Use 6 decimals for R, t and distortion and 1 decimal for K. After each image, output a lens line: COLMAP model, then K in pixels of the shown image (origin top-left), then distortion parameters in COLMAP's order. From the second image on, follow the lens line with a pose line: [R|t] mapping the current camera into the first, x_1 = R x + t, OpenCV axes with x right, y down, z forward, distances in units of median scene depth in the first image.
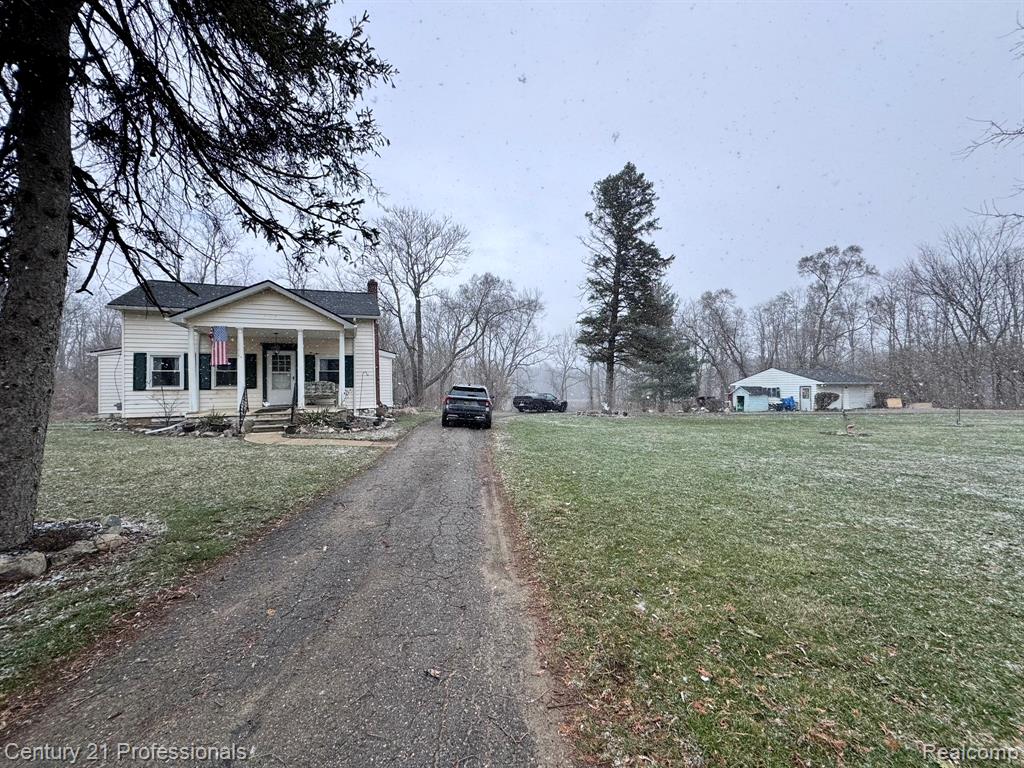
lens RADIAL K [[409.3, 0, 511.0], [0, 409.3, 382.9], [0, 0, 1]] dist [-0.001526, -0.000250]
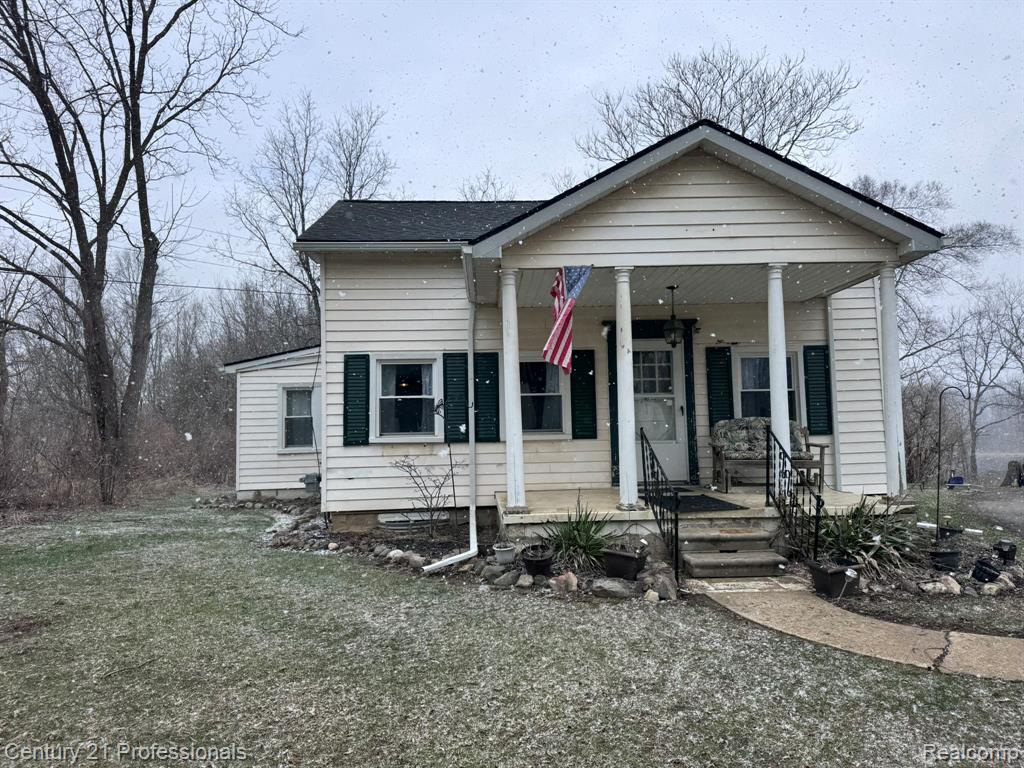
lens RADIAL K [[719.9, 0, 510.9], [0, 719.9, 391.4], [0, 0, 1]] dist [0.045215, -0.051998]
pose [[0.940863, -0.023535, -0.337968, -0.509765], [0.010049, 0.999084, -0.041597, -0.003832], [0.338637, 0.035741, 0.940238, 0.363047]]
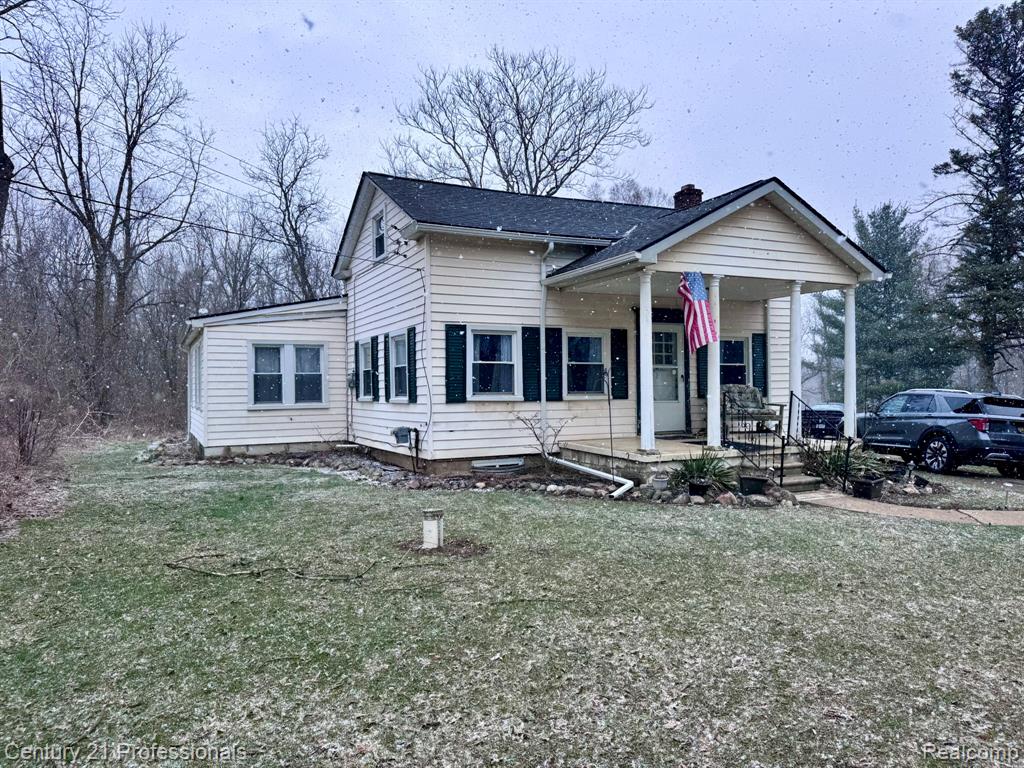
lens RADIAL K [[719.9, 0, 503.5], [0, 719.9, 385.4], [0, 0, 1]] dist [0.045215, -0.051998]
pose [[0.998319, 0.009678, 0.057153, -0.894423], [-0.010170, 0.999914, 0.008330, -0.009155], [-0.057068, -0.008898, 0.998331, 0.149305]]
